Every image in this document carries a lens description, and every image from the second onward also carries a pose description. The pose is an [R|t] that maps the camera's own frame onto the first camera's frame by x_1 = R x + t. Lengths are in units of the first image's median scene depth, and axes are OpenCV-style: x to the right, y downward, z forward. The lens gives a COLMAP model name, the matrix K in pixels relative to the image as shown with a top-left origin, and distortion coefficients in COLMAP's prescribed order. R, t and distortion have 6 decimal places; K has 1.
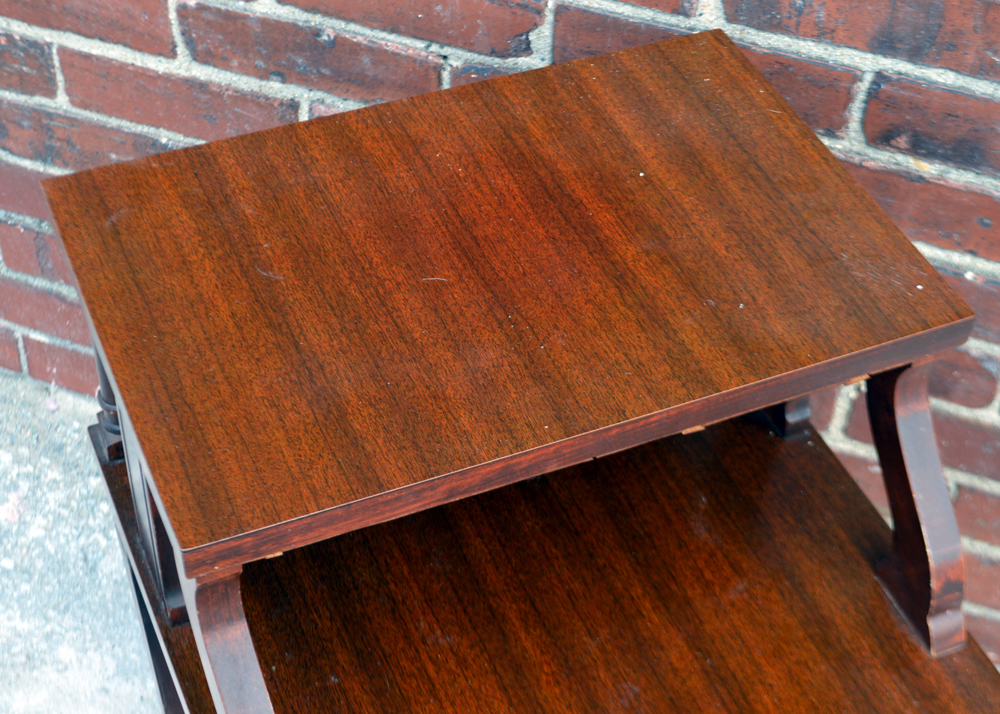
lens RADIAL K [[1727.3, 0, 499.0], [0, 1727.3, 361.4], [0, 0, 1]] dist [-0.029535, 0.000000]
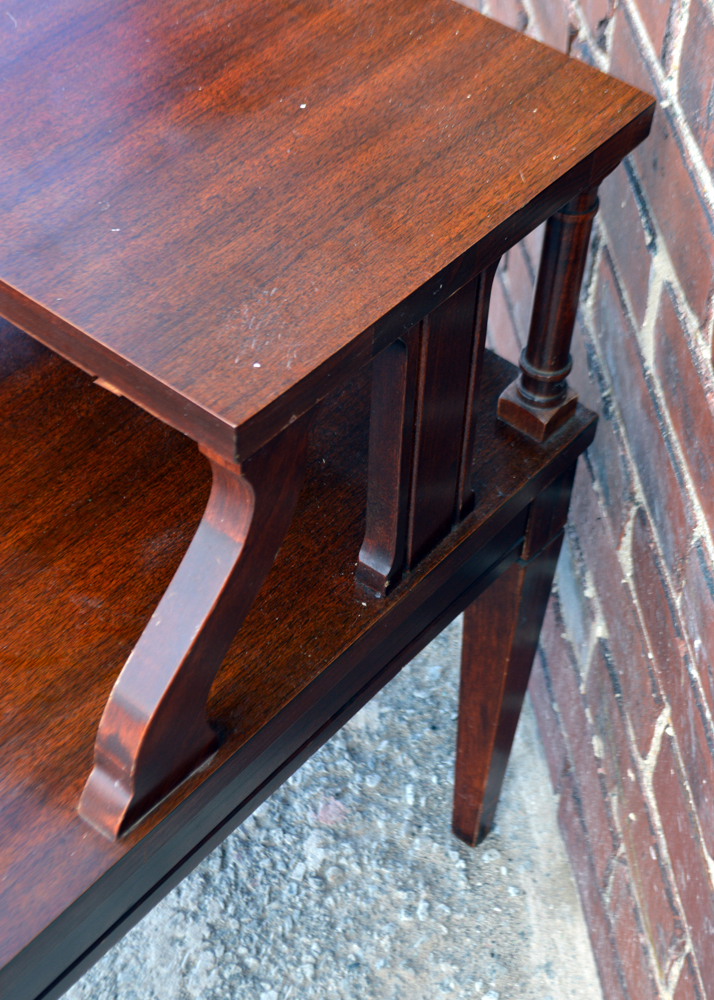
lens RADIAL K [[1843.9, 0, 357.7], [0, 1843.9, 500.2], [0, 0, 1]] dist [-0.019517, 0.000000]
pose [[0.455921, 0.642322, -0.616083, 0.653212], [-0.646567, 0.714724, 0.266684, -0.198572], [0.611626, 0.276753, 0.741162, 0.406663]]
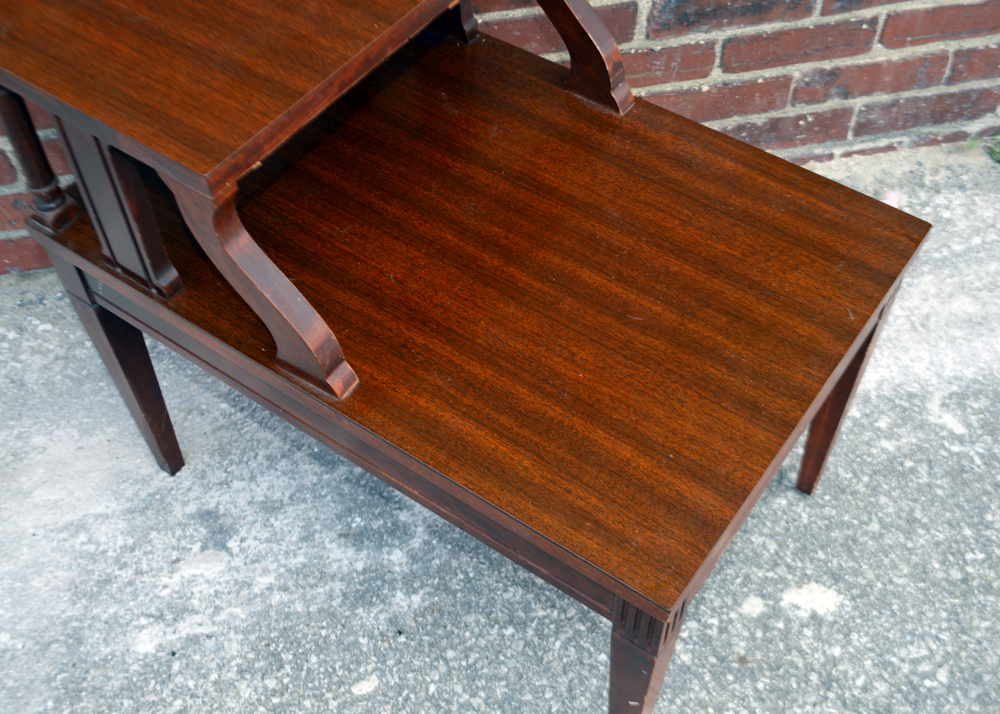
lens RADIAL K [[1202.3, 0, 502.2], [0, 1202.3, 360.2], [0, 0, 1]] dist [-0.028954, 0.000000]
pose [[0.856795, -0.438948, 0.270604, -0.220670], [0.402631, 0.897339, 0.180753, 0.118640], [-0.322165, -0.045915, 0.945569, -0.017999]]
